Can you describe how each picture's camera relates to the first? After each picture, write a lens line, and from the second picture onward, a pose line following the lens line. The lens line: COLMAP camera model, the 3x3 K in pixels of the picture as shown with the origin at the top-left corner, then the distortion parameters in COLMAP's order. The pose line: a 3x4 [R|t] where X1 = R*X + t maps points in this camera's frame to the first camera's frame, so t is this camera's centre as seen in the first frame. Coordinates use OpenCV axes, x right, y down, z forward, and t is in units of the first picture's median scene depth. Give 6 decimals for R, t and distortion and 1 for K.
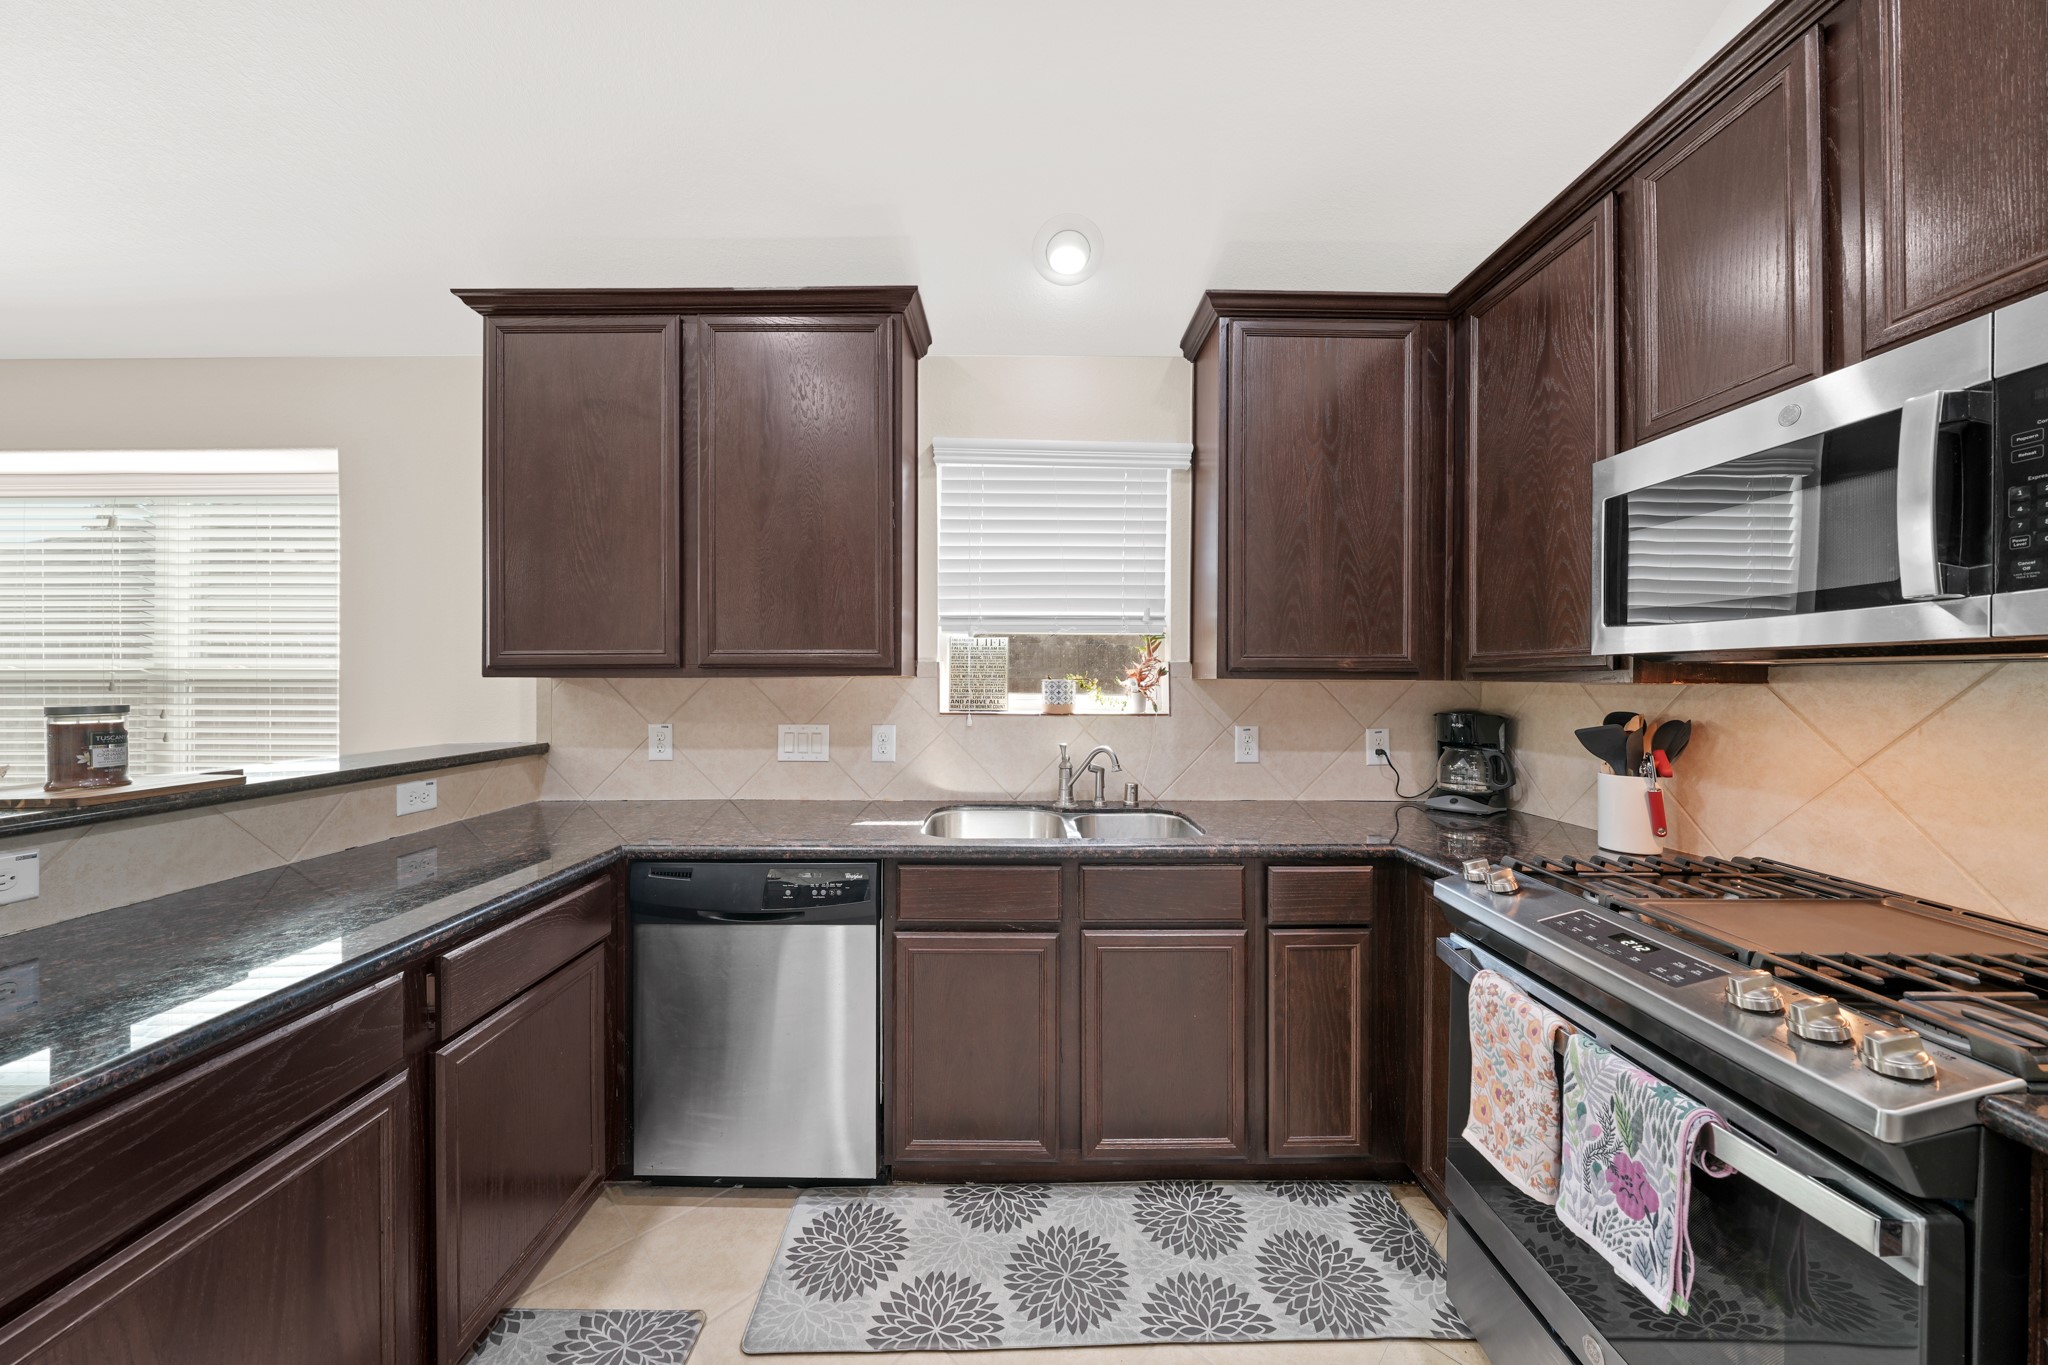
lens RADIAL K [[695.6, 0, 1019.2], [0, 695.6, 679.4], [0, 0, 1]] dist [-0.004214, -0.000001]
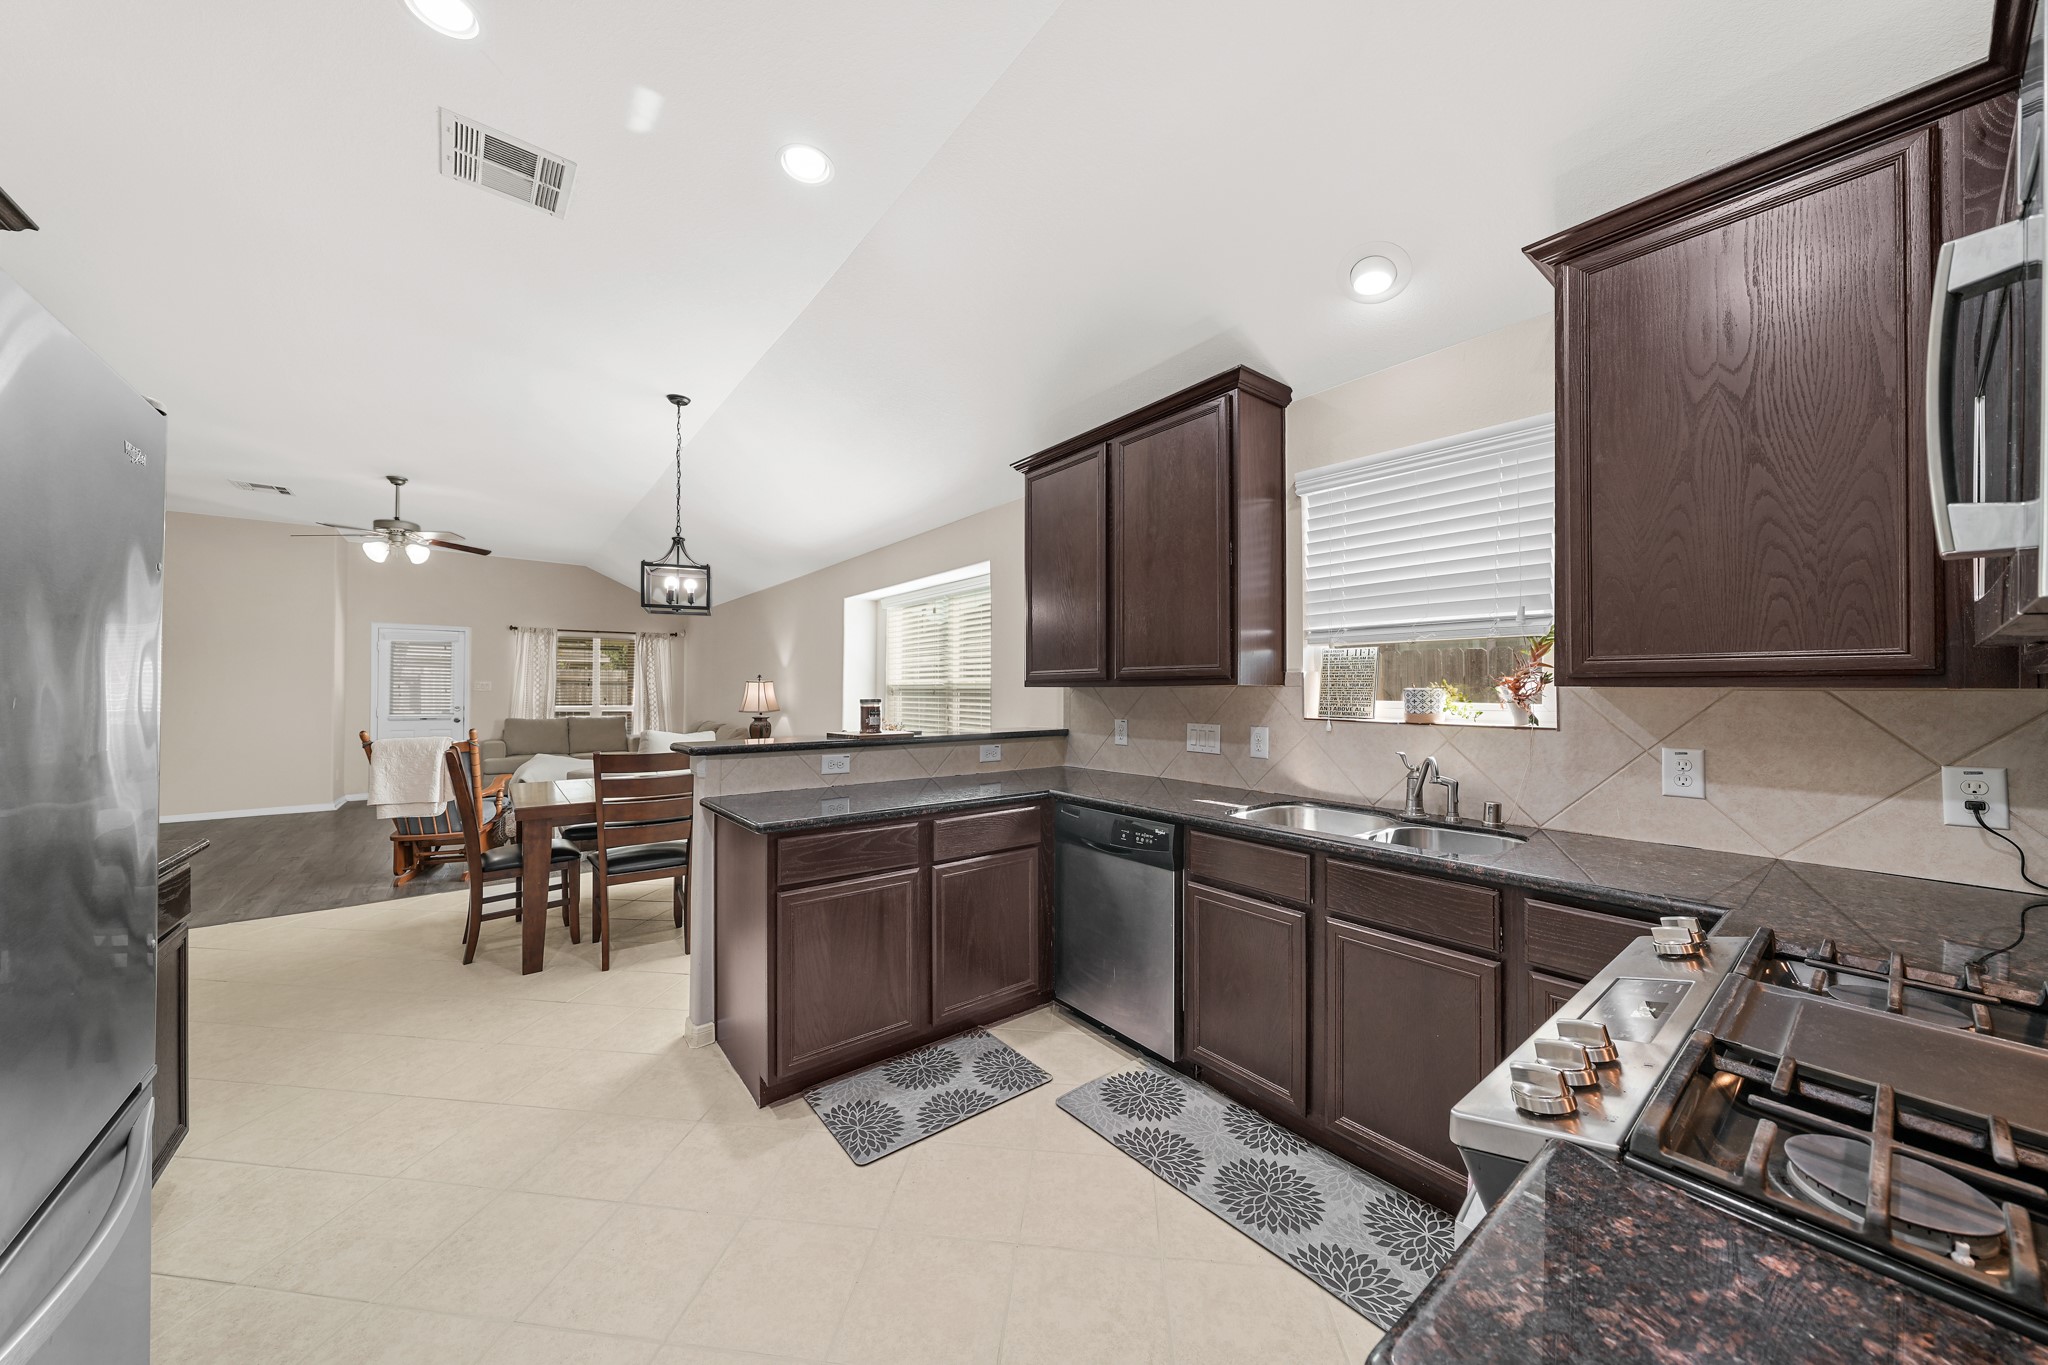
lens RADIAL K [[692.0, 0, 1021.0], [0, 692.0, 682.0], [0, 0, 1]] dist [-0.003106, 0.000211]
pose [[0.612817, -0.008411, -0.790180, 0.523971], [-0.000465, 0.999939, -0.011004, 0.003226], [0.790224, 0.007111, 0.612776, -0.039241]]
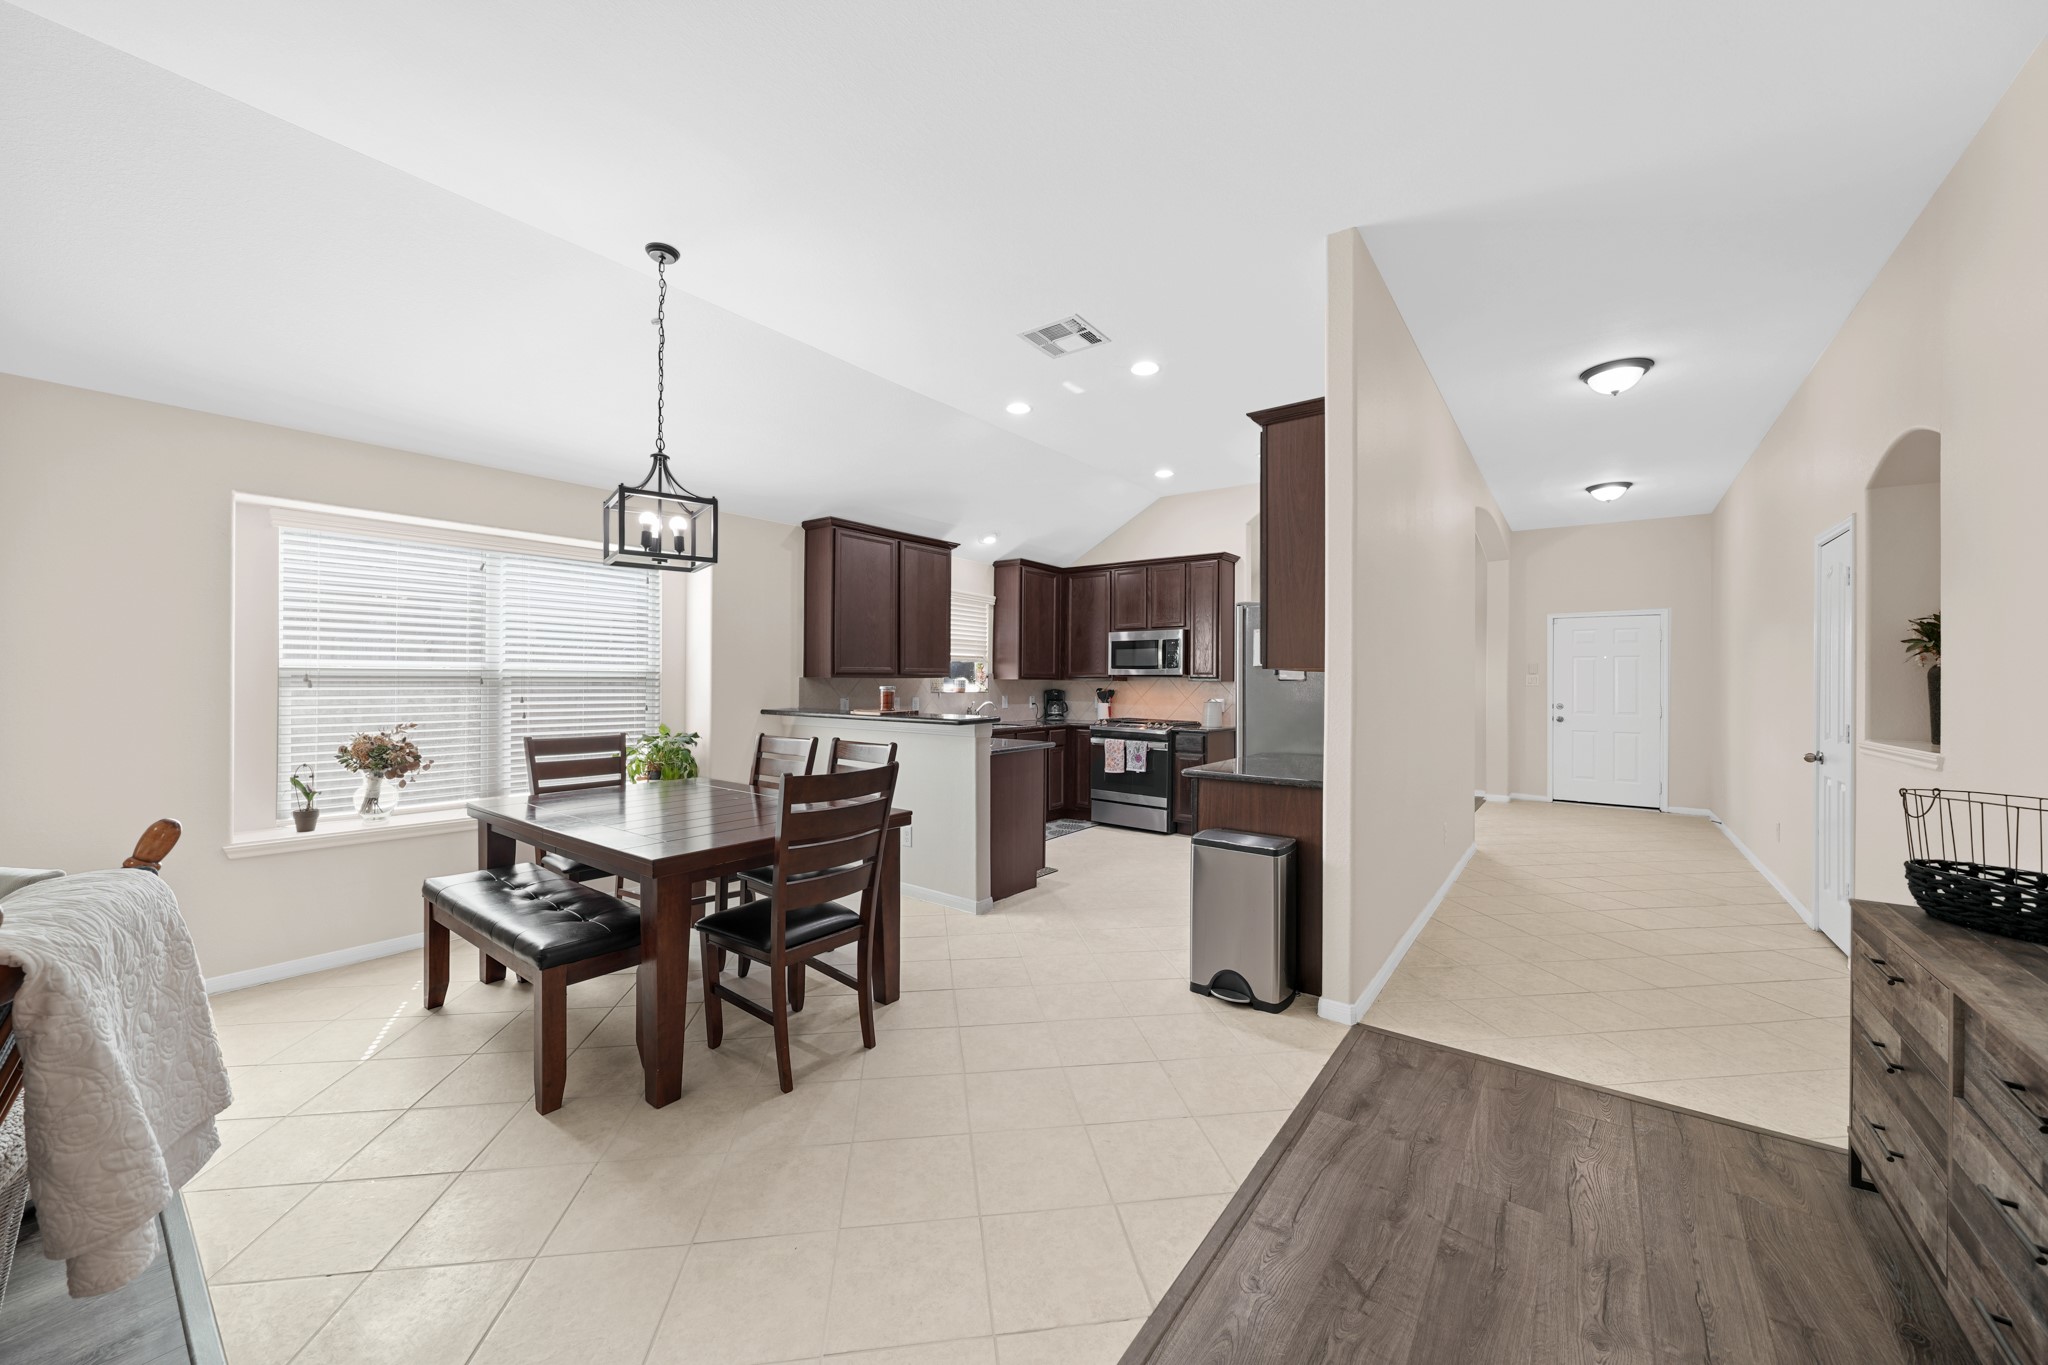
lens RADIAL K [[752.9, 0, 1016.3], [0, 752.9, 679.8], [0, 0, 1]] dist [-0.000264, -0.000107]
pose [[0.611559, 0.003546, 0.791191, -2.291735], [-0.004938, 0.999988, -0.000665, 0.003381], [-0.791184, -0.003500, 0.611569, -1.022461]]
